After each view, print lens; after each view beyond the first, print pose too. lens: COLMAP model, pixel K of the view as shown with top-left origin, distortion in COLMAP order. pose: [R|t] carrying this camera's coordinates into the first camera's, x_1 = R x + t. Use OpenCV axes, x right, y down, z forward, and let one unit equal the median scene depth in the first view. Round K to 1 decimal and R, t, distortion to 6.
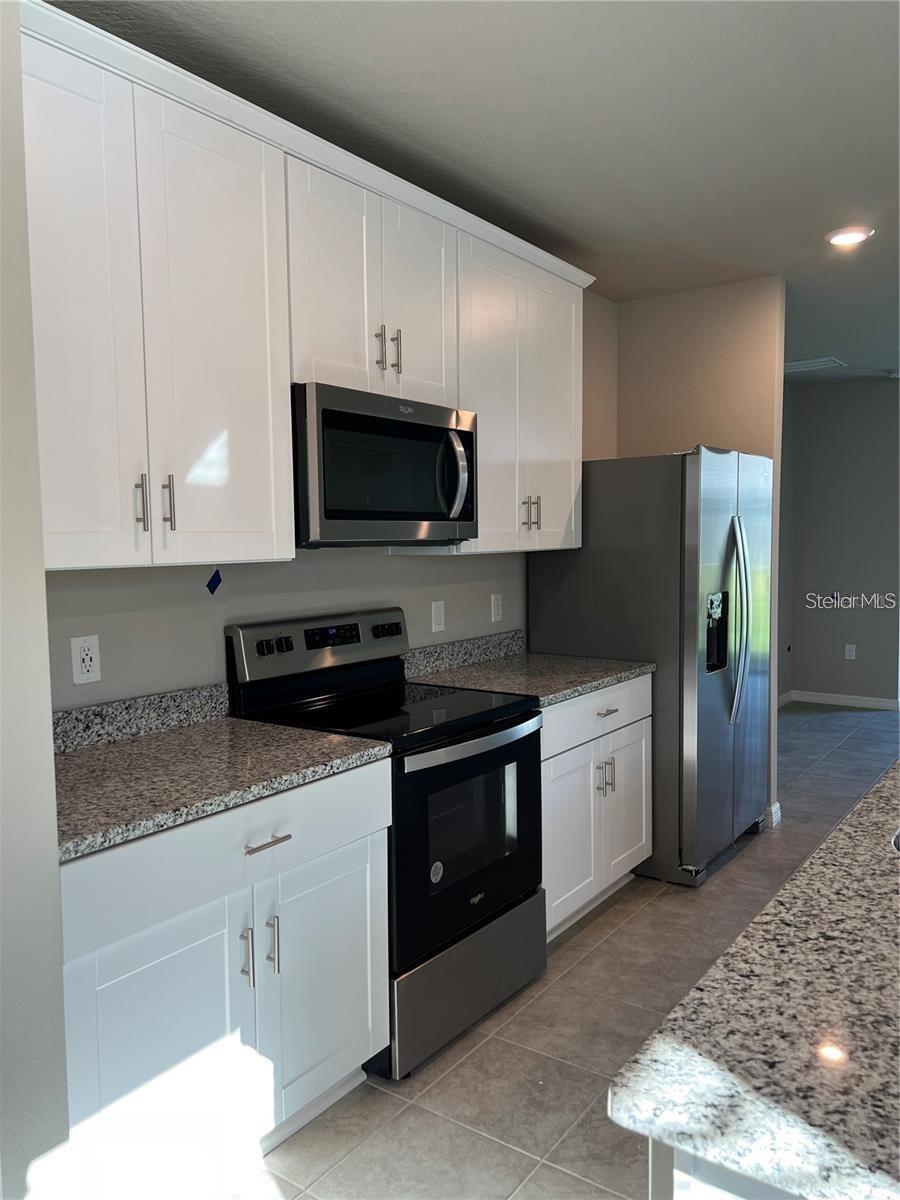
lens RADIAL K [[895.1, 0, 445.7], [0, 895.1, 607.8], [0, 0, 1]] dist [0.080122, -0.102722]
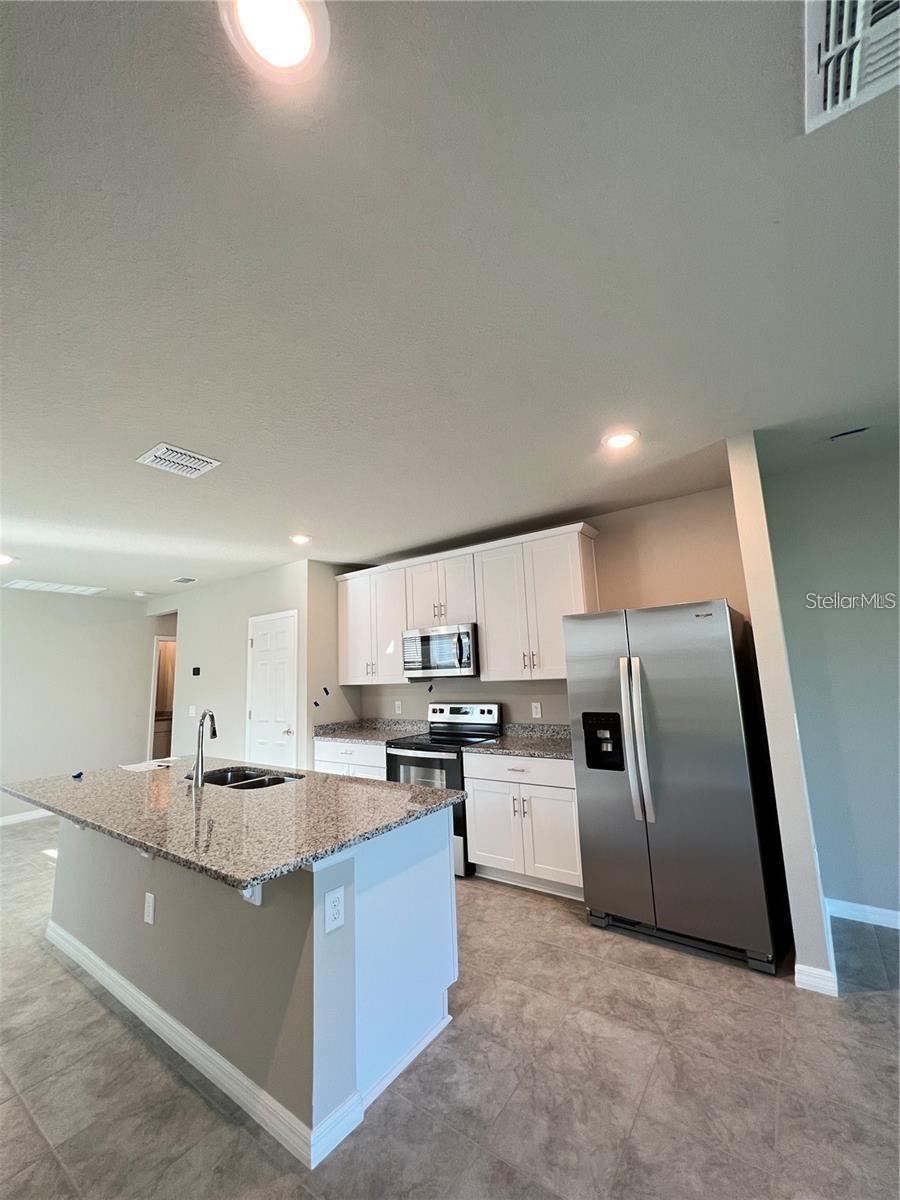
lens RADIAL K [[480.5, 0, 452.1], [0, 480.5, 597.3], [0, 0, 1]] dist [-0.001093, 0.000464]
pose [[-0.001046, -0.142203, -0.989837, 1.494681], [-0.038655, 0.989103, -0.142057, -0.110259], [0.999252, 0.038113, -0.006532, 1.058388]]
